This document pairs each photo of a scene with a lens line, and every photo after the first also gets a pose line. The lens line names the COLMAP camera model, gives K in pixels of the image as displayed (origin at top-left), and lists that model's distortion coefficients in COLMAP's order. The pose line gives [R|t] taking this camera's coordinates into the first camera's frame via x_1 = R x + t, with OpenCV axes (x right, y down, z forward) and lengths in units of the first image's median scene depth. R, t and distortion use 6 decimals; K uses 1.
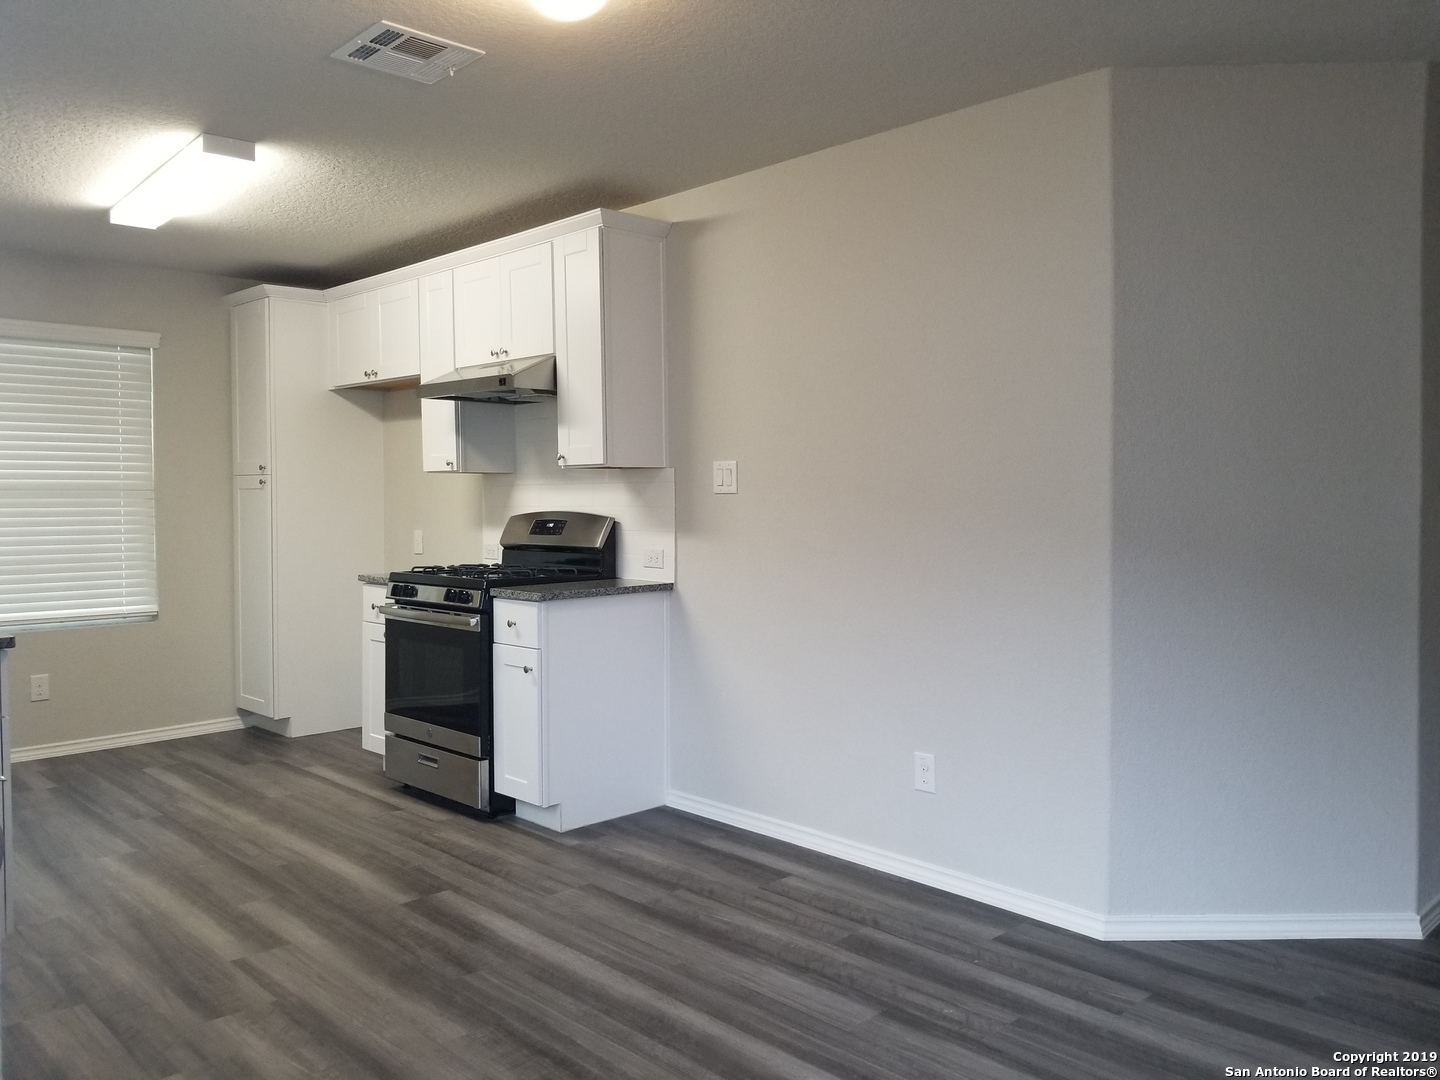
lens RADIAL K [[1142.9, 0, 724.9], [0, 1142.9, 535.1], [0, 0, 1]] dist [0.046764, -0.052386]
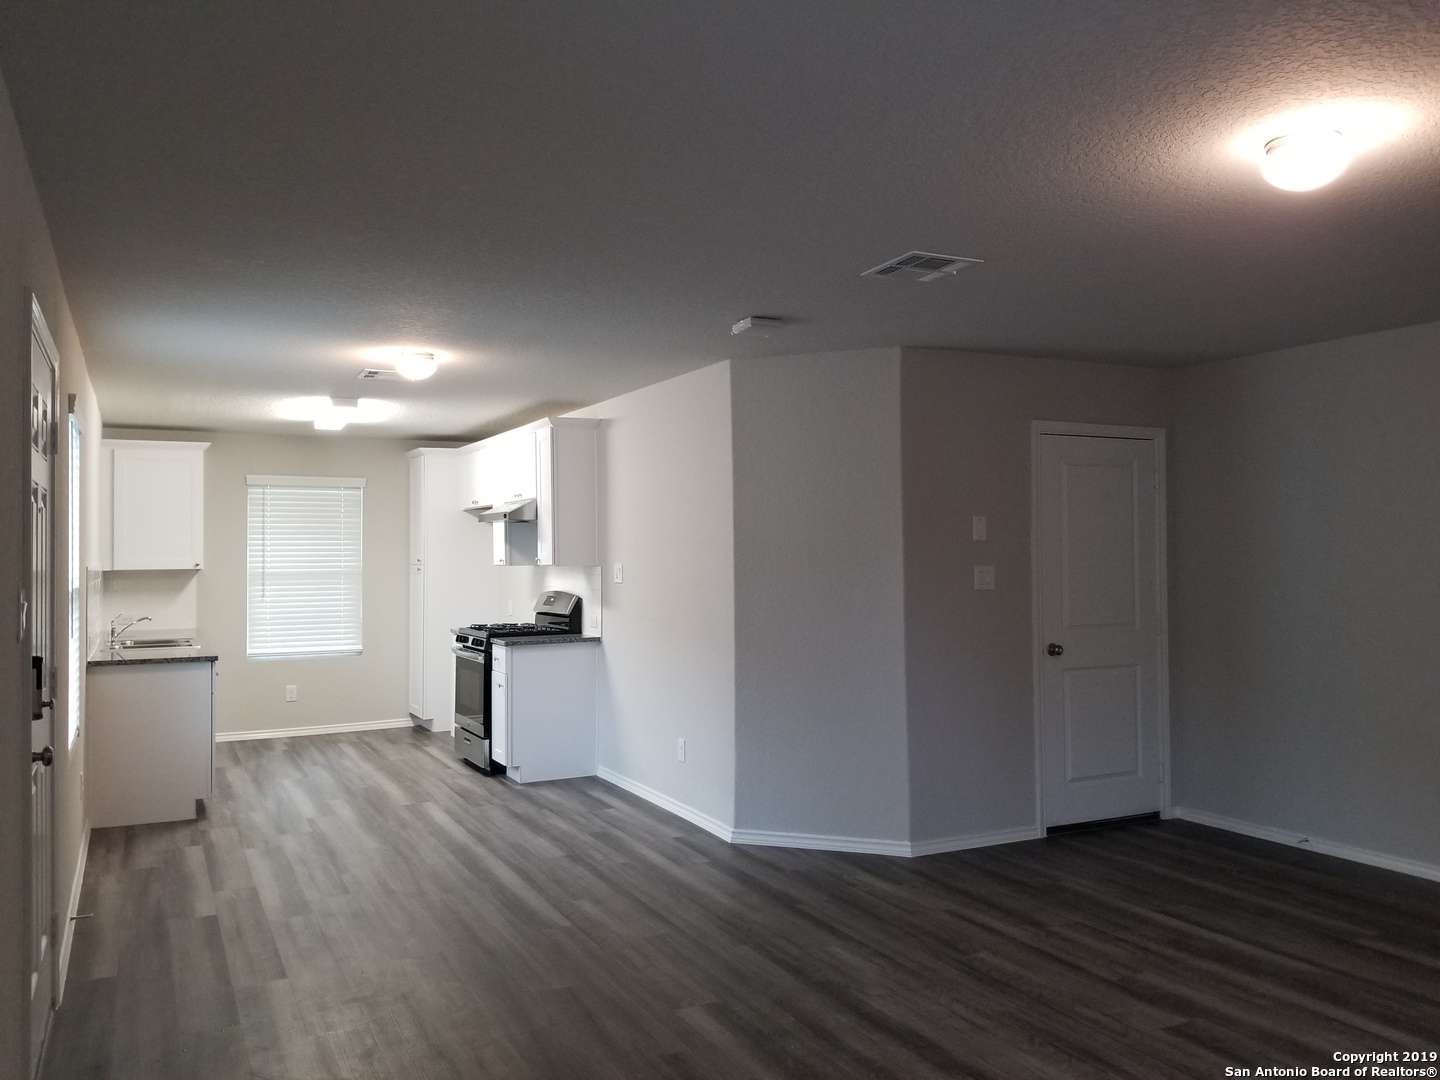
lens RADIAL K [[1142.9, 0, 710.3], [0, 1142.9, 532.4], [0, 0, 1]] dist [0.046764, -0.052386]
pose [[0.954304, -0.008188, -0.298726, 0.716009], [-0.007115, 0.998719, -0.050102, -0.032038], [0.298754, 0.049938, 0.953023, -0.620273]]
